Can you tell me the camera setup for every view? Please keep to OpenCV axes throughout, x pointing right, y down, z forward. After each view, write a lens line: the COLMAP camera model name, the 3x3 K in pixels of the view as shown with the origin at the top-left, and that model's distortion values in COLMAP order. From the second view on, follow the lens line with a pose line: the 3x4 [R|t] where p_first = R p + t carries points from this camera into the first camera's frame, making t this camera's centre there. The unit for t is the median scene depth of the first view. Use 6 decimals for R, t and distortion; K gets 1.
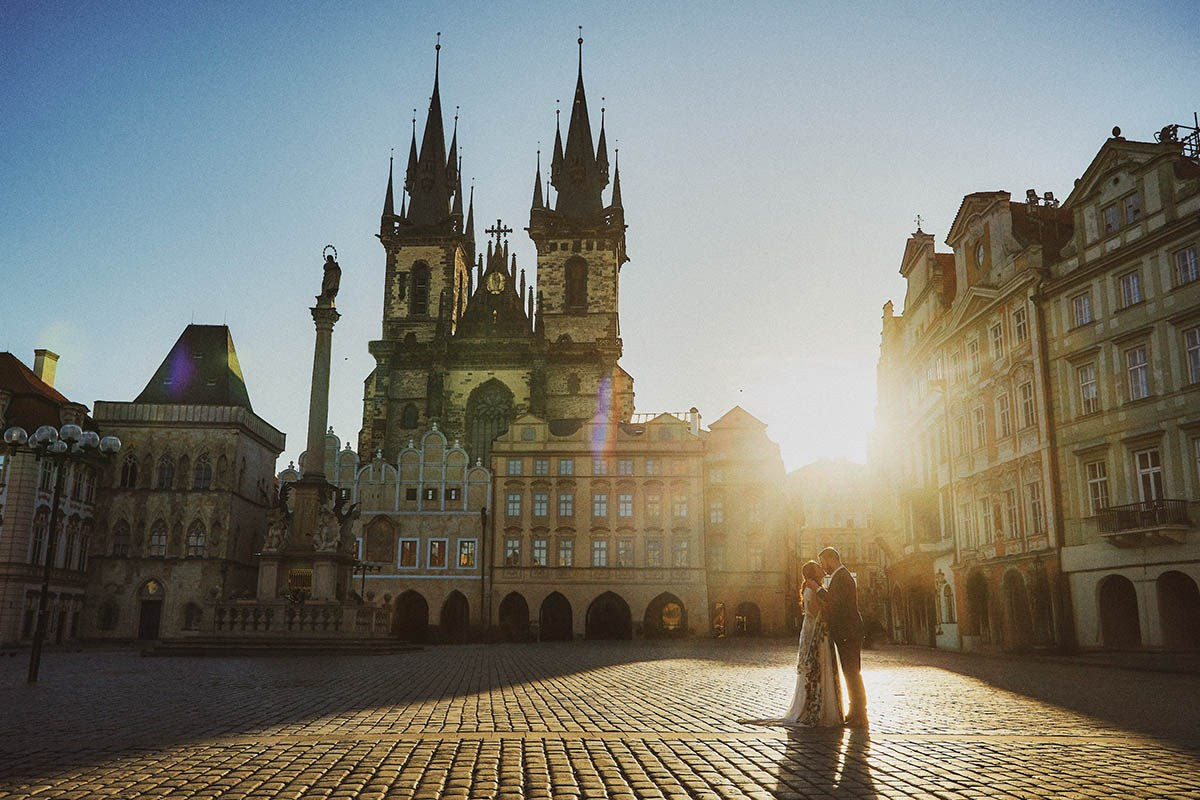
lens RADIAL K [[975.0, 0, 548.8], [0, 975.0, 433.2], [0, 0, 1]] dist [-0.044273, 0.086591]
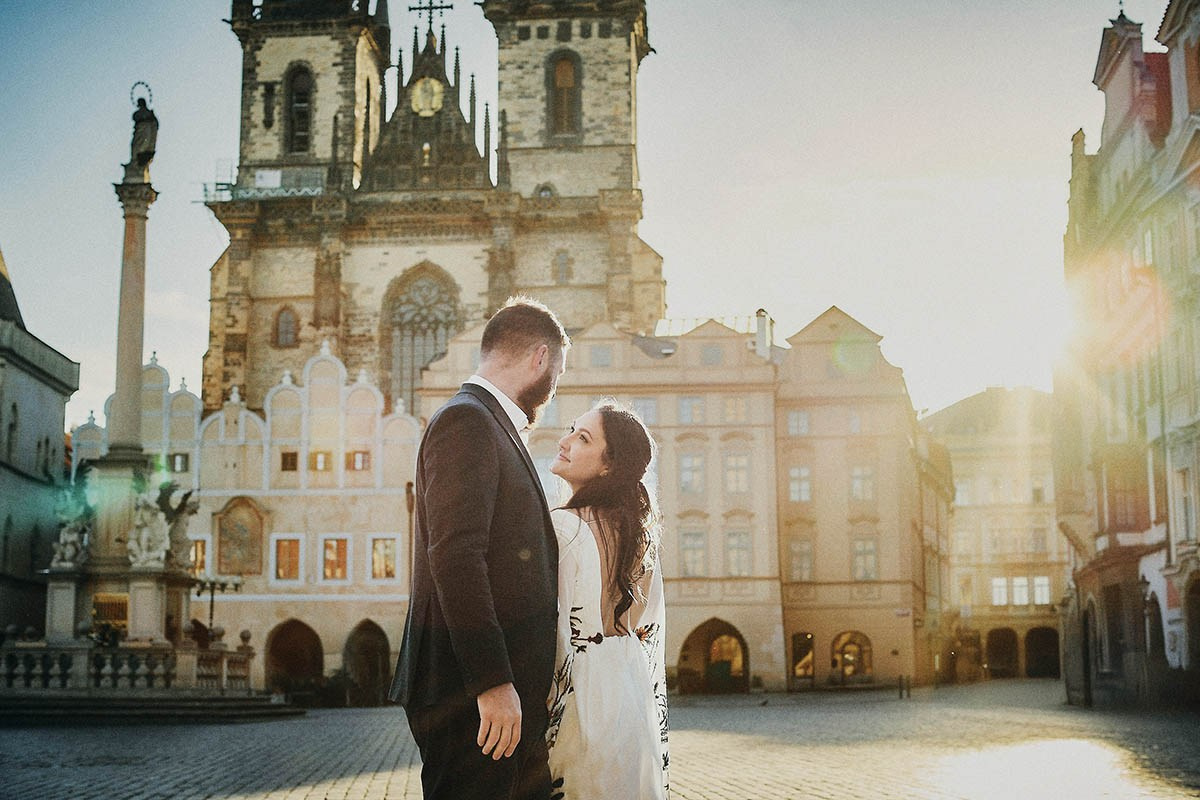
lens RADIAL K [[1803.3, 0, 514.5], [0, 1803.3, 452.7], [0, 0, 1]] dist [-0.155978, 0.187011]
pose [[0.999487, -0.015175, -0.028210, 0.027767], [0.017216, 0.997140, 0.073590, -0.020902], [0.027012, -0.074038, 0.996890, -0.098429]]
